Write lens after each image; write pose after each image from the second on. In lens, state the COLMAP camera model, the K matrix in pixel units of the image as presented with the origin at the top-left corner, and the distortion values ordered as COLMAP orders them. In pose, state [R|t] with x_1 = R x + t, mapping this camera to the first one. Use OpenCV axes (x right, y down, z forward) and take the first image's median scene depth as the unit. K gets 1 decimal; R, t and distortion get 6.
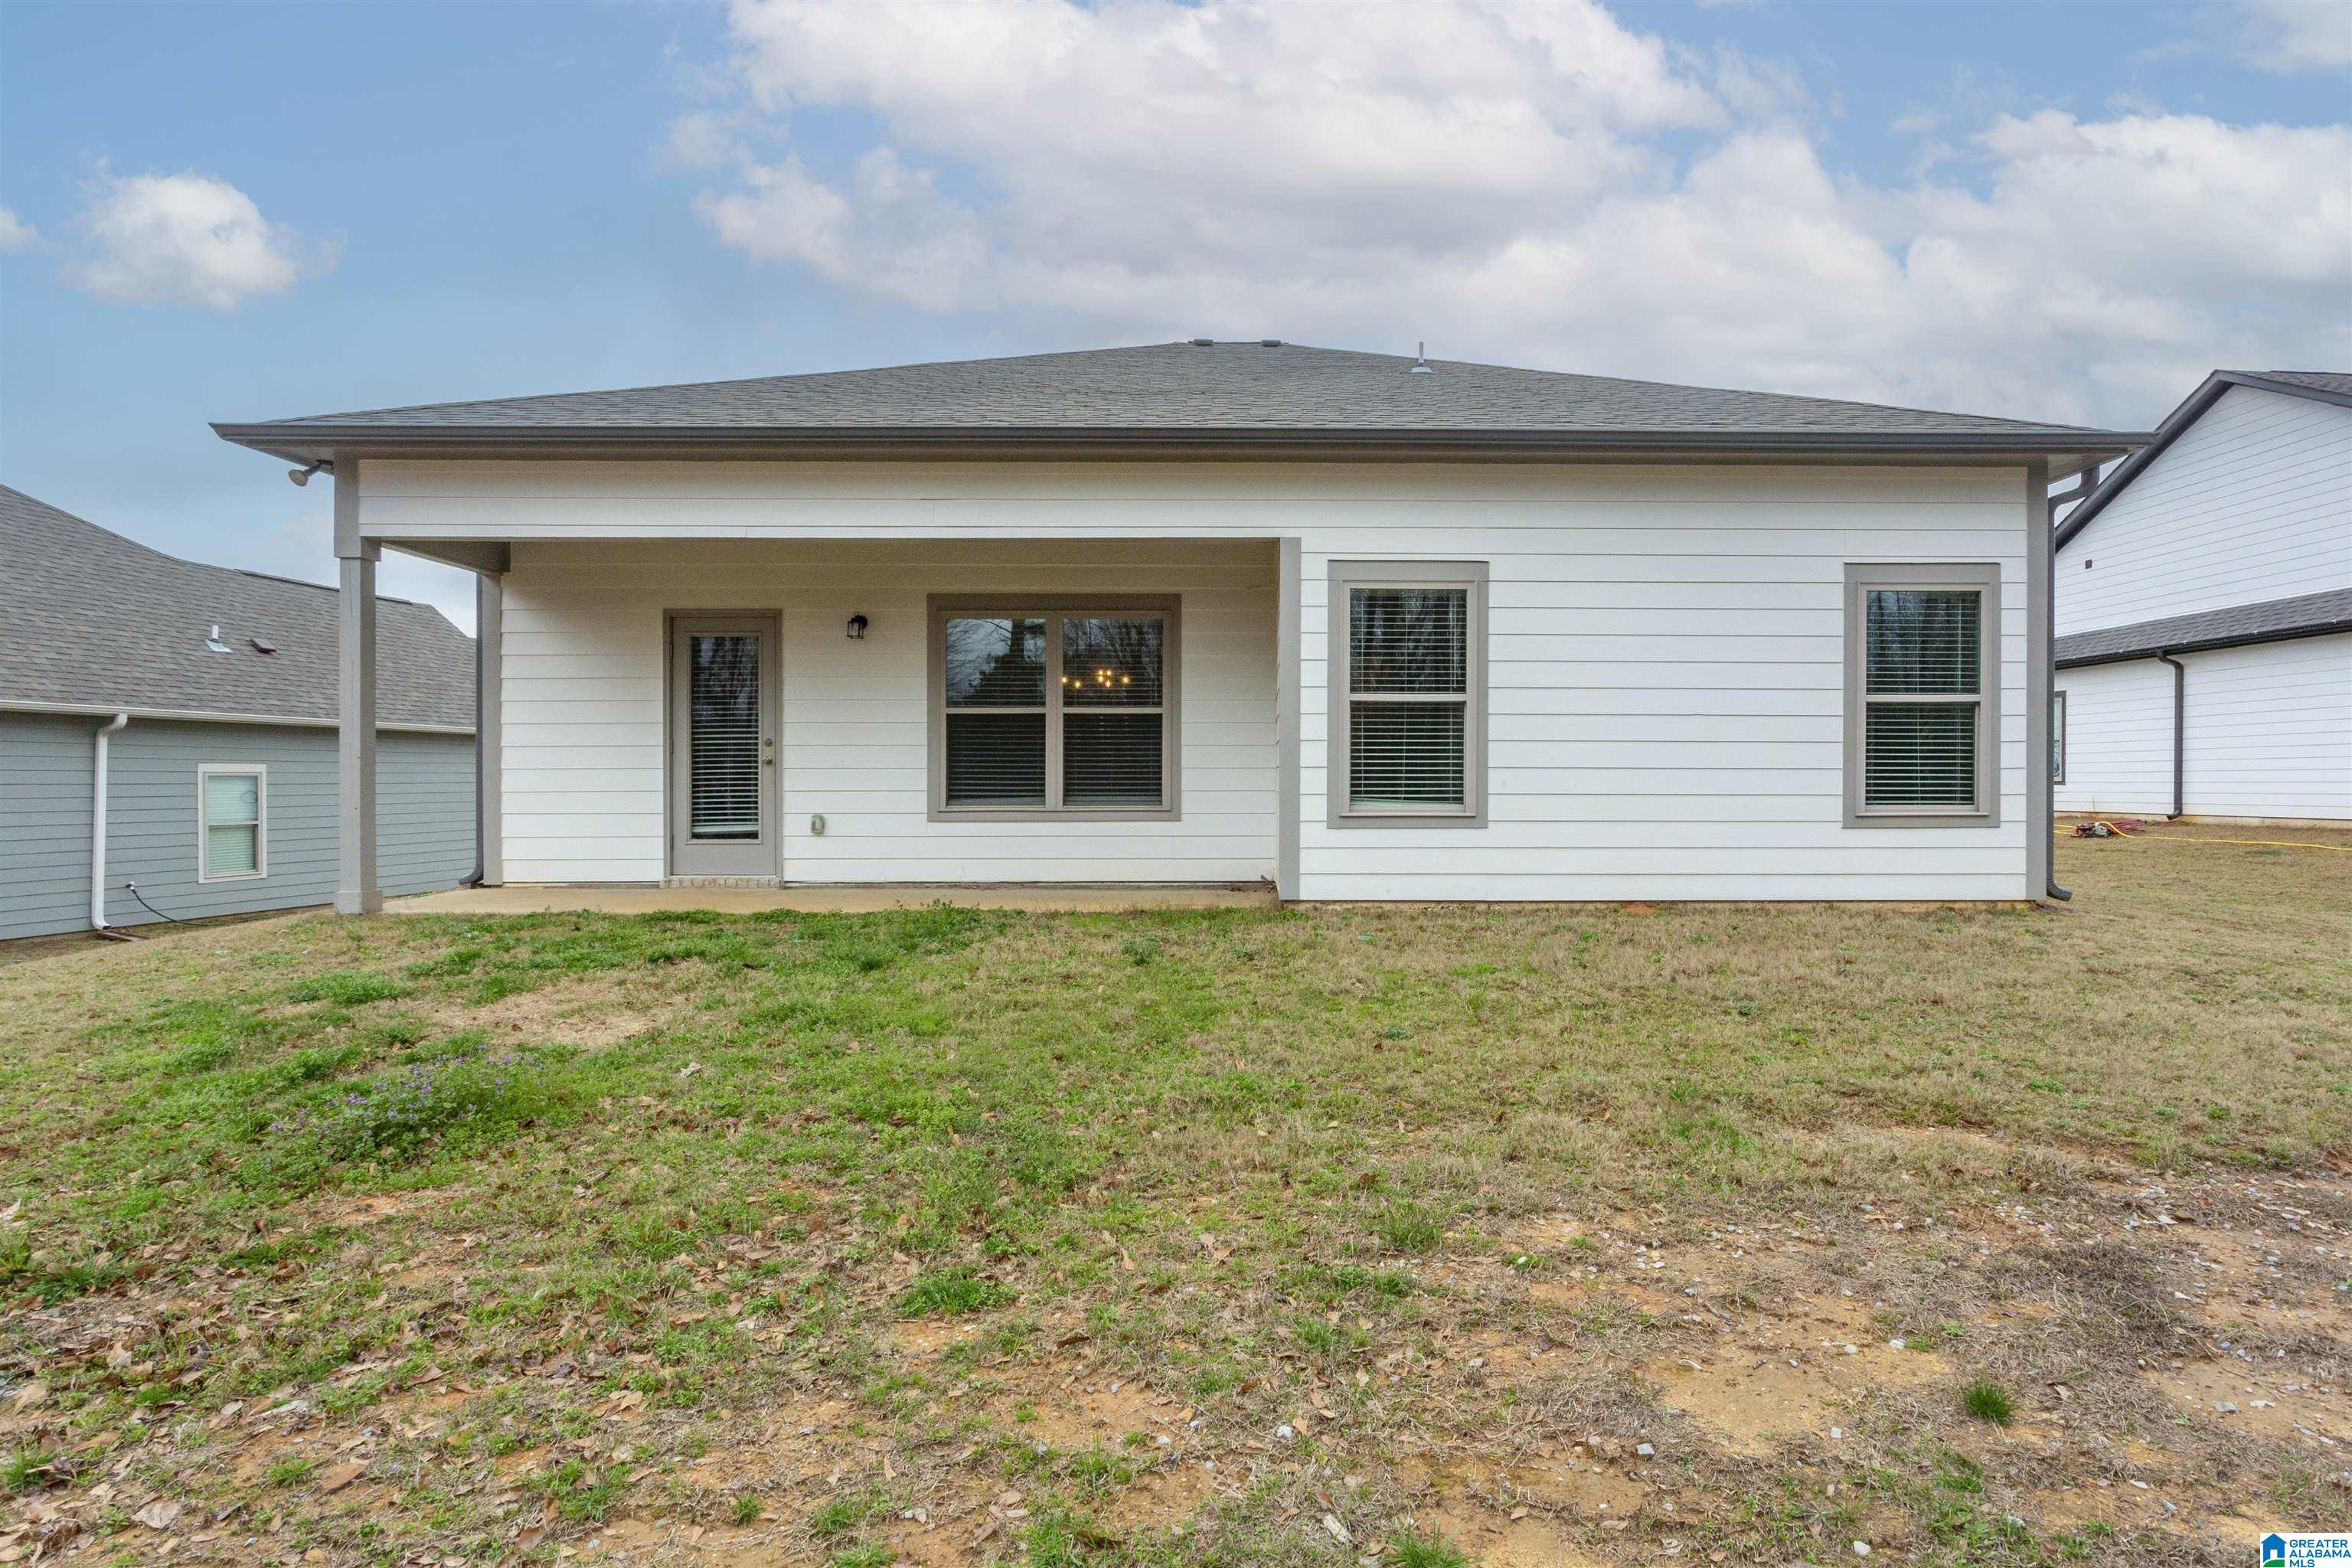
lens RADIAL K [[1194.8, 0, 1254.3], [0, 1194.8, 778.1], [0, 0, 1]] dist [-0.001032, -0.000115]
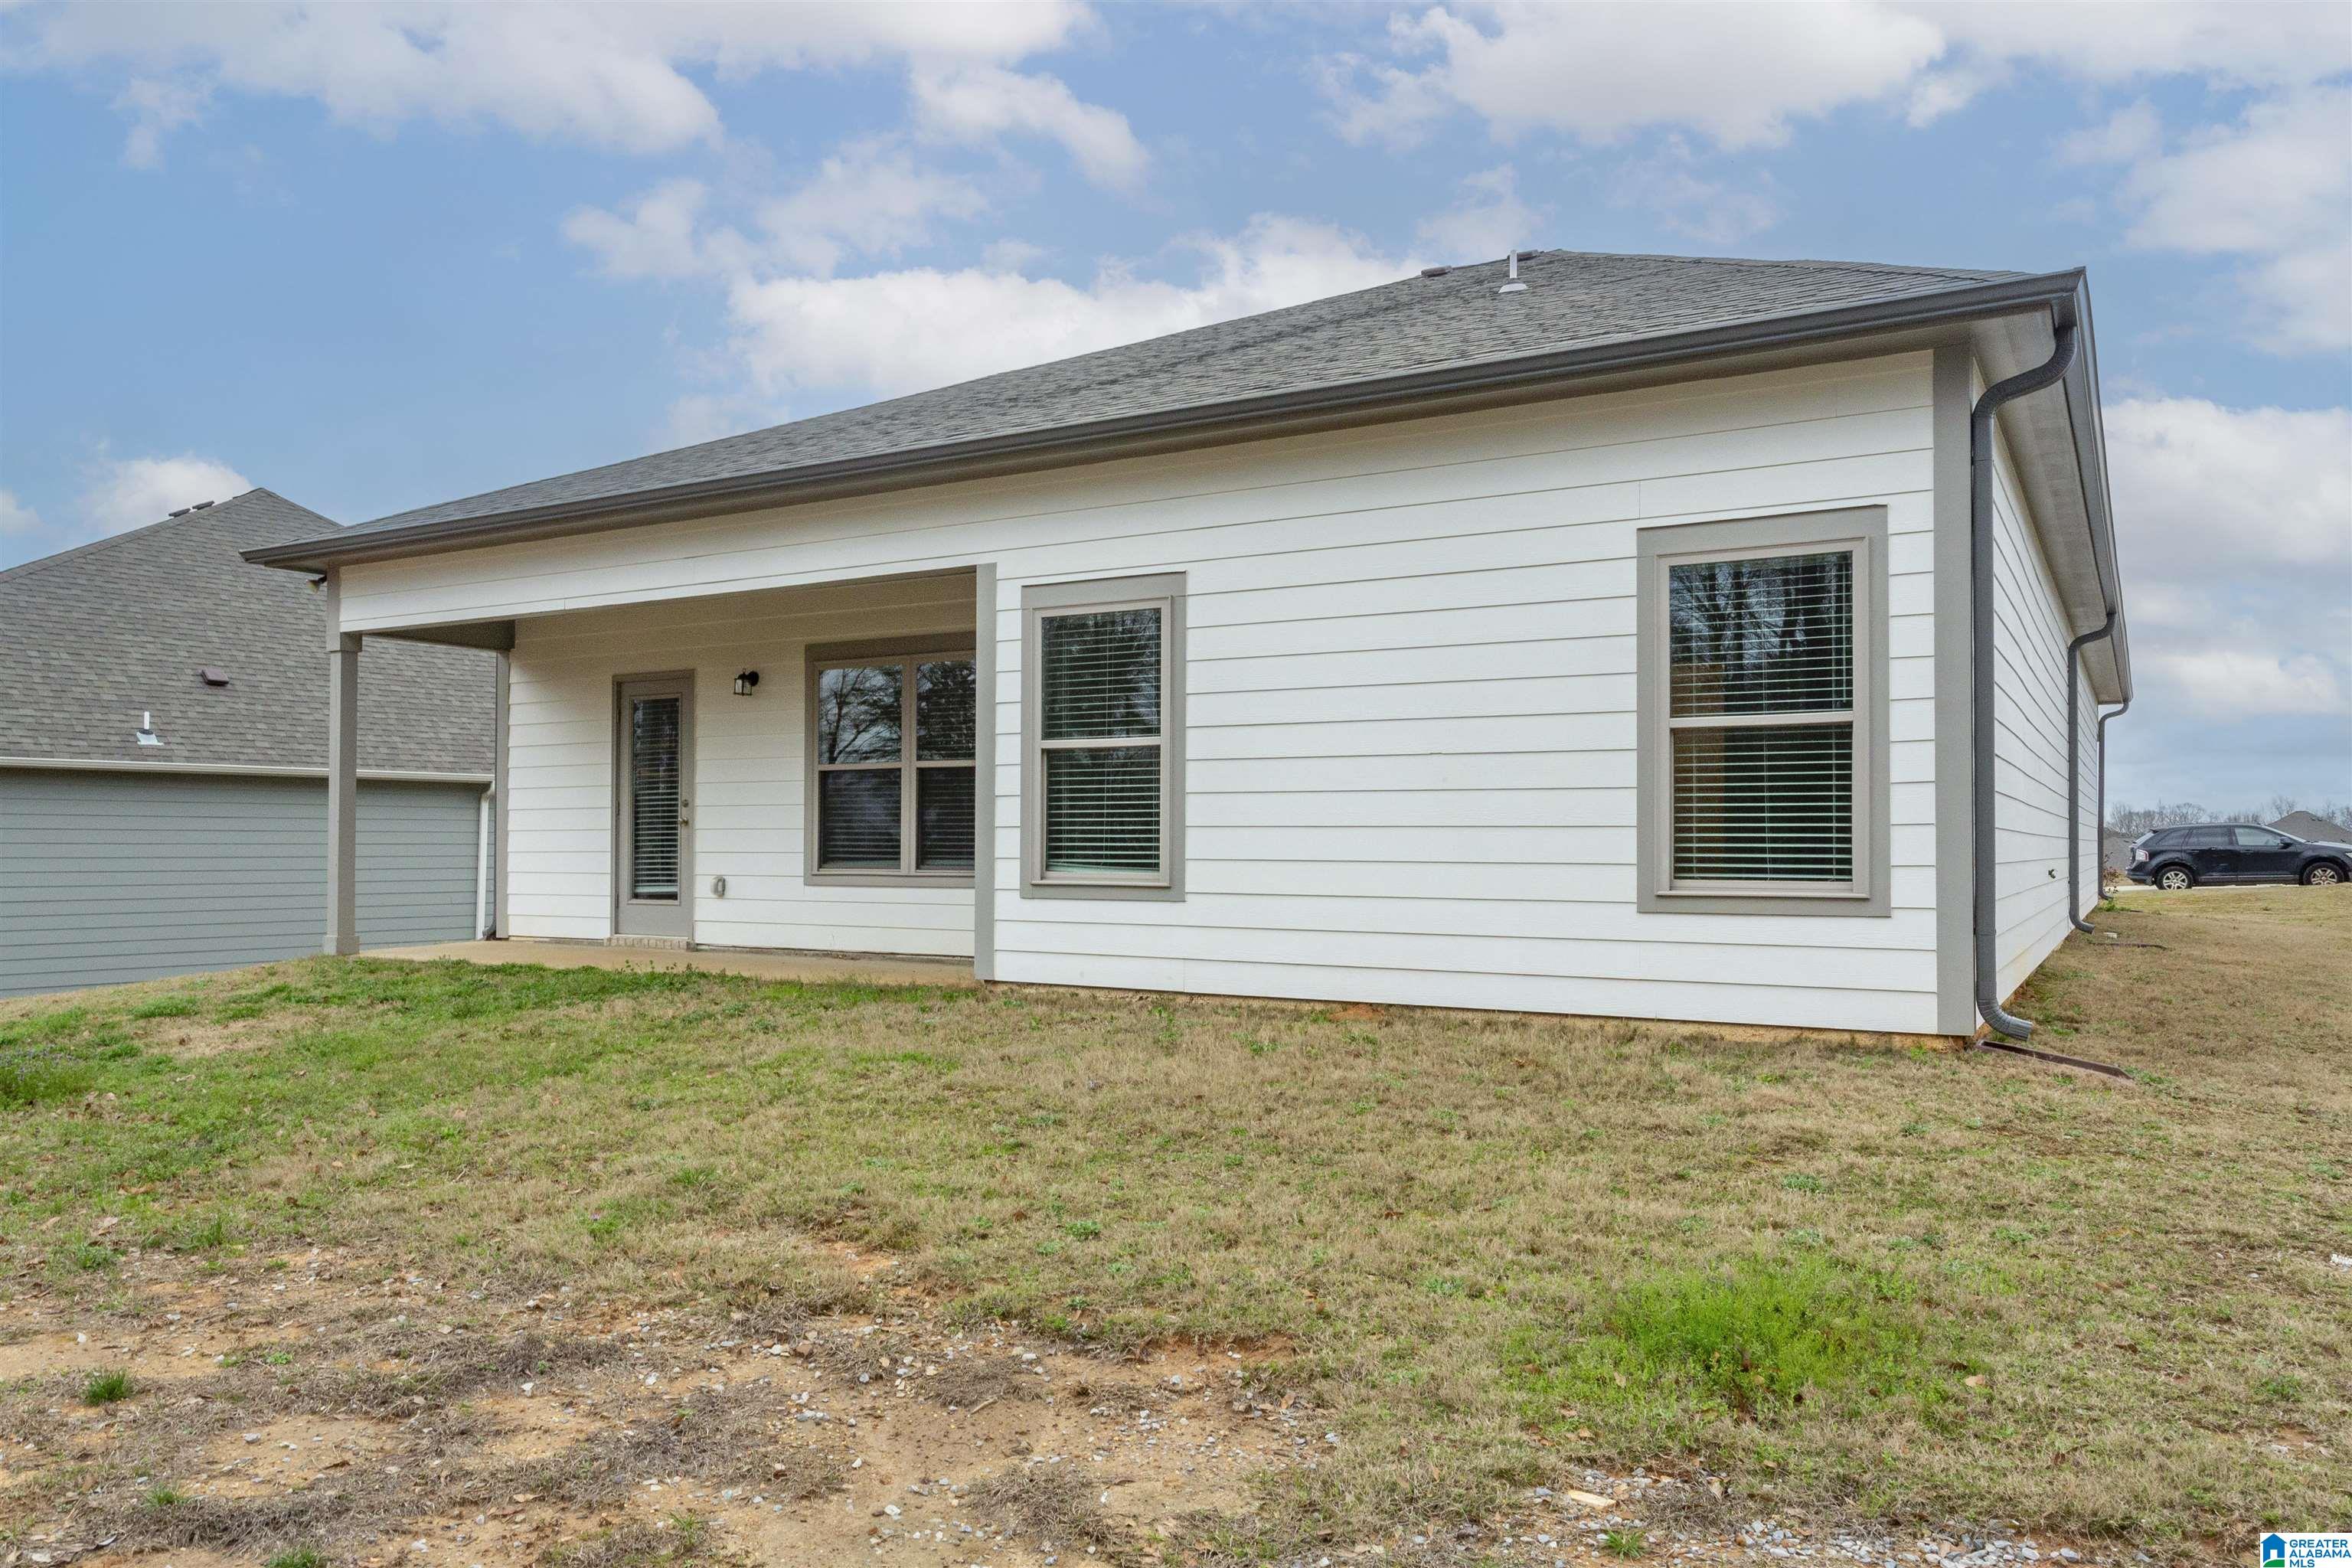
lens RADIAL K [[1611.7, 0, 1154.8], [0, 1611.7, 810.8], [0, 0, 1]] dist [0.013802, 0.002222]
pose [[0.857364, -0.008865, -0.514635, 0.730502], [0.000735, 0.999872, -0.015998, -0.002107], [0.514710, 0.013338, 0.857260, 0.056257]]
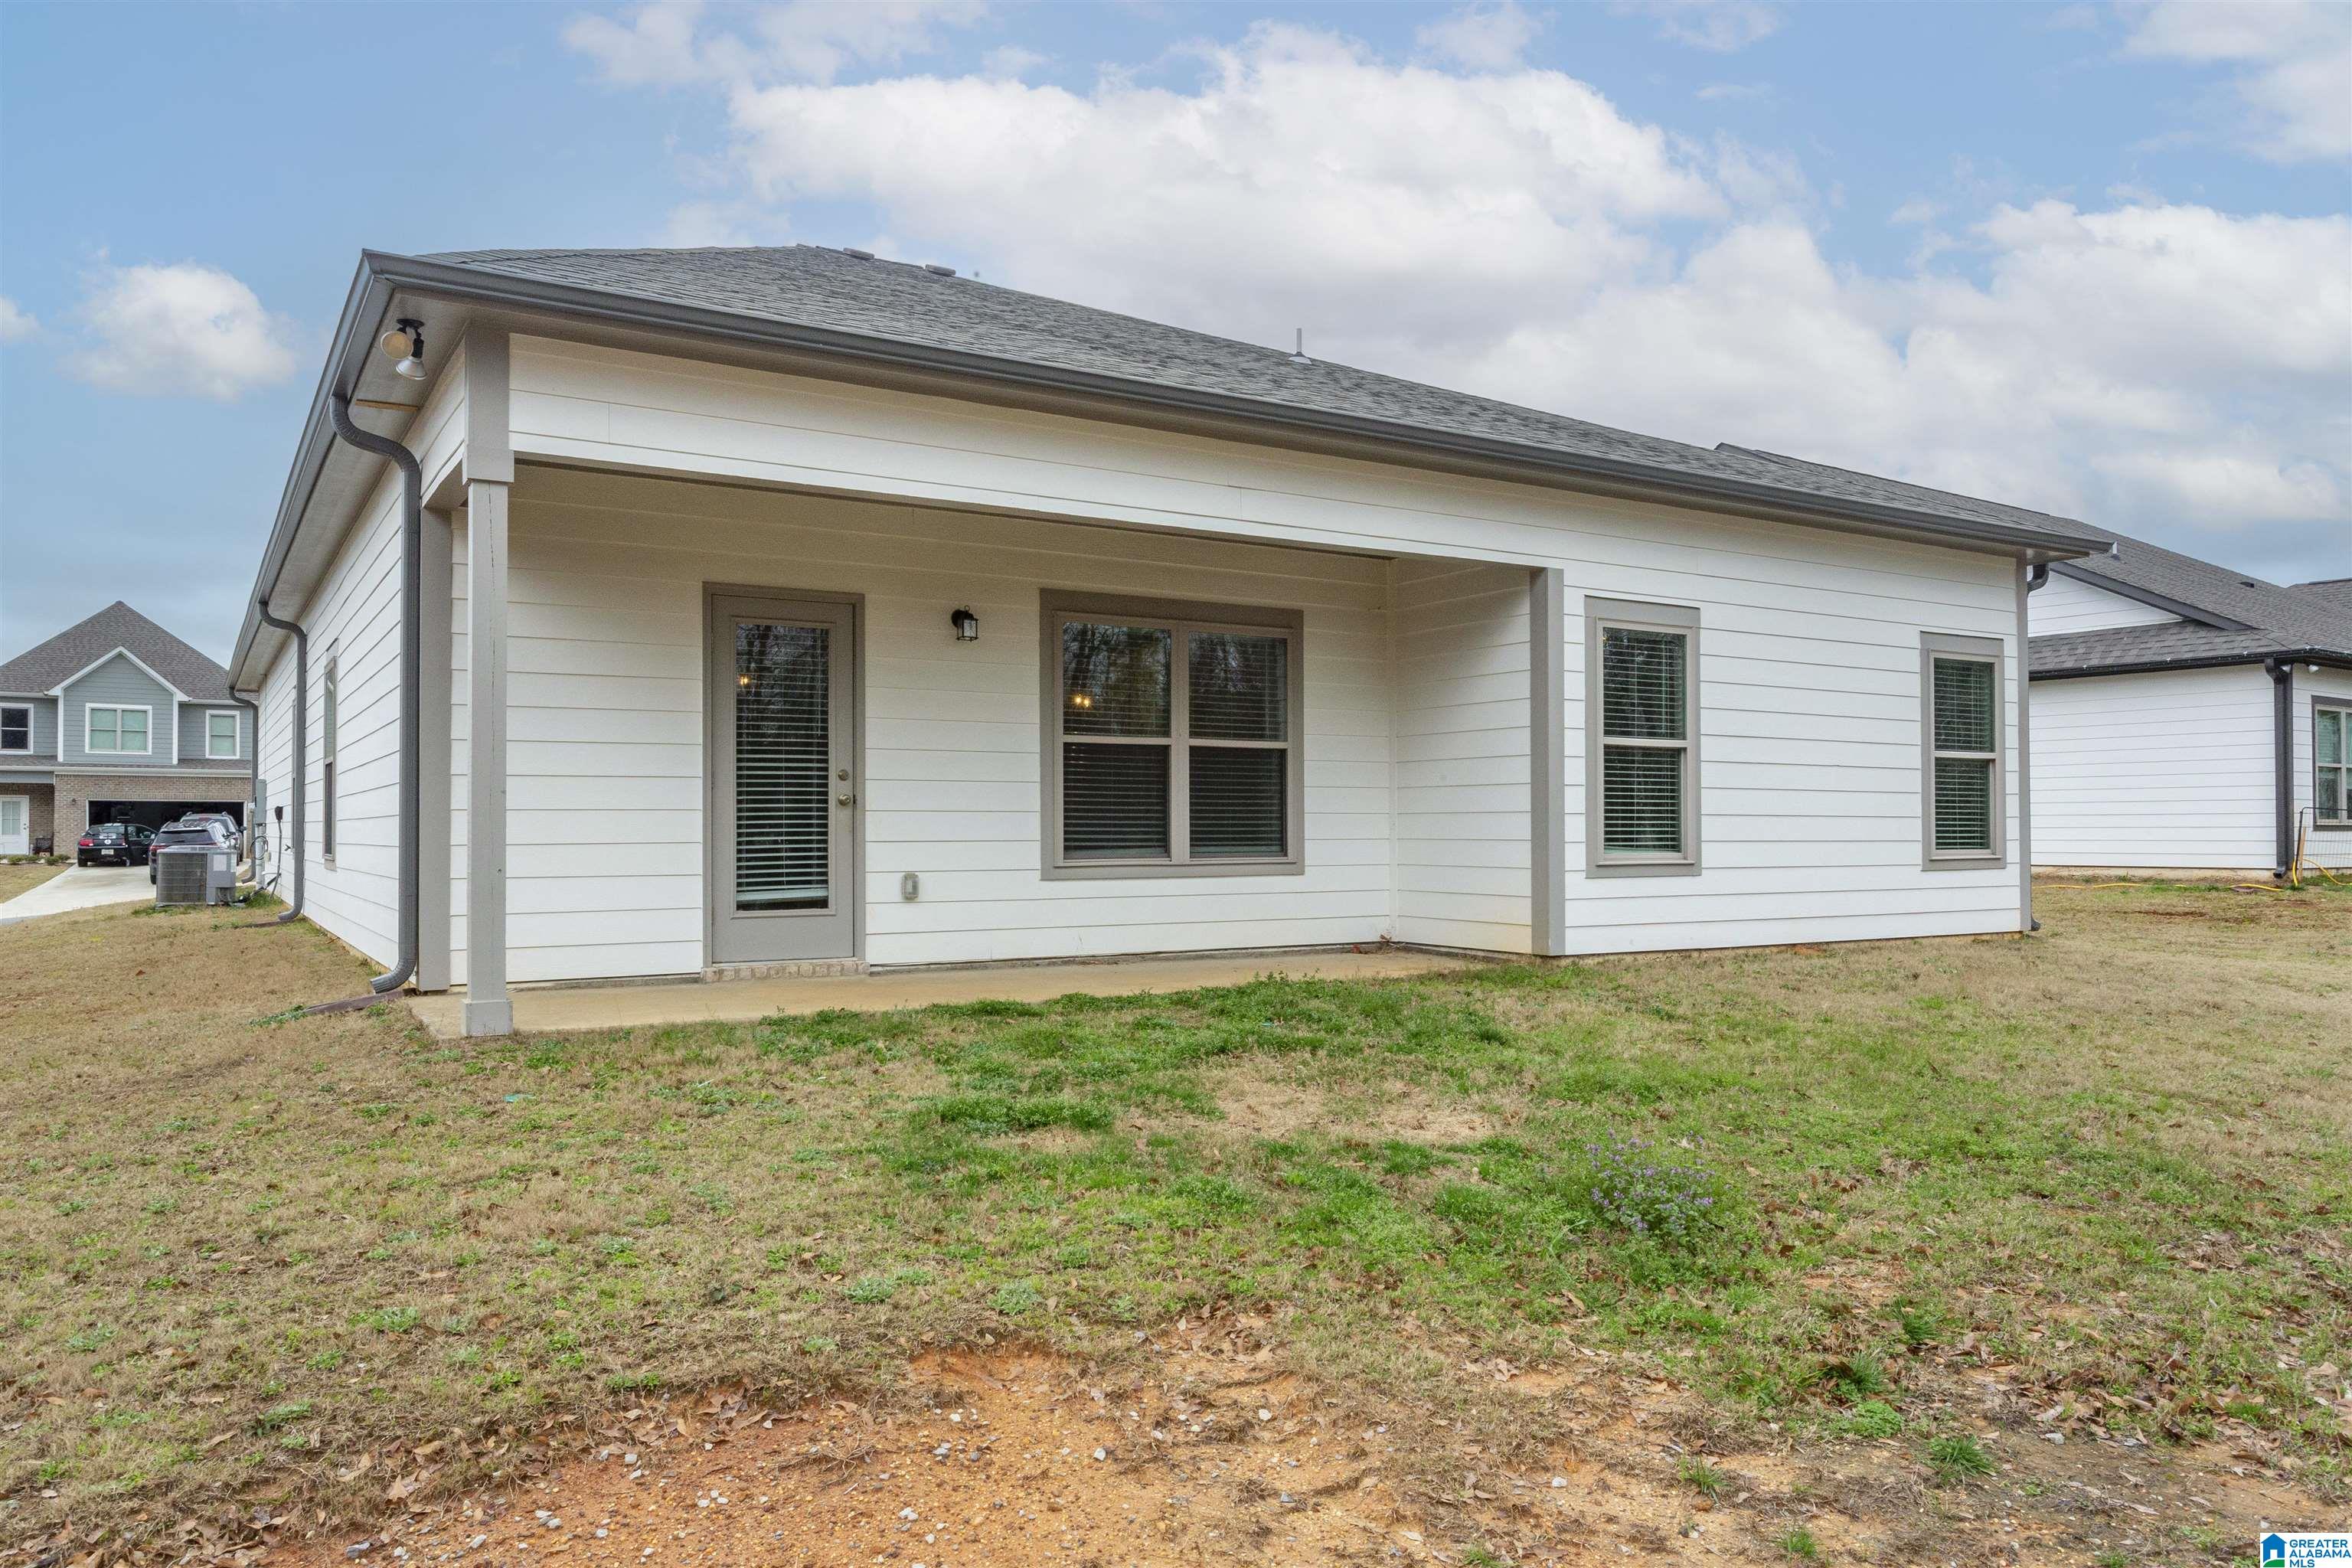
lens RADIAL K [[1611.7, 0, 1157.0], [0, 1611.7, 782.7], [0, 0, 1]] dist [0.013802, 0.002222]
pose [[0.863389, 0.015370, 0.504305, -0.866588], [0.000508, 0.999509, -0.031331, 0.006609], [-0.504538, 0.027307, 0.862957, 0.066219]]
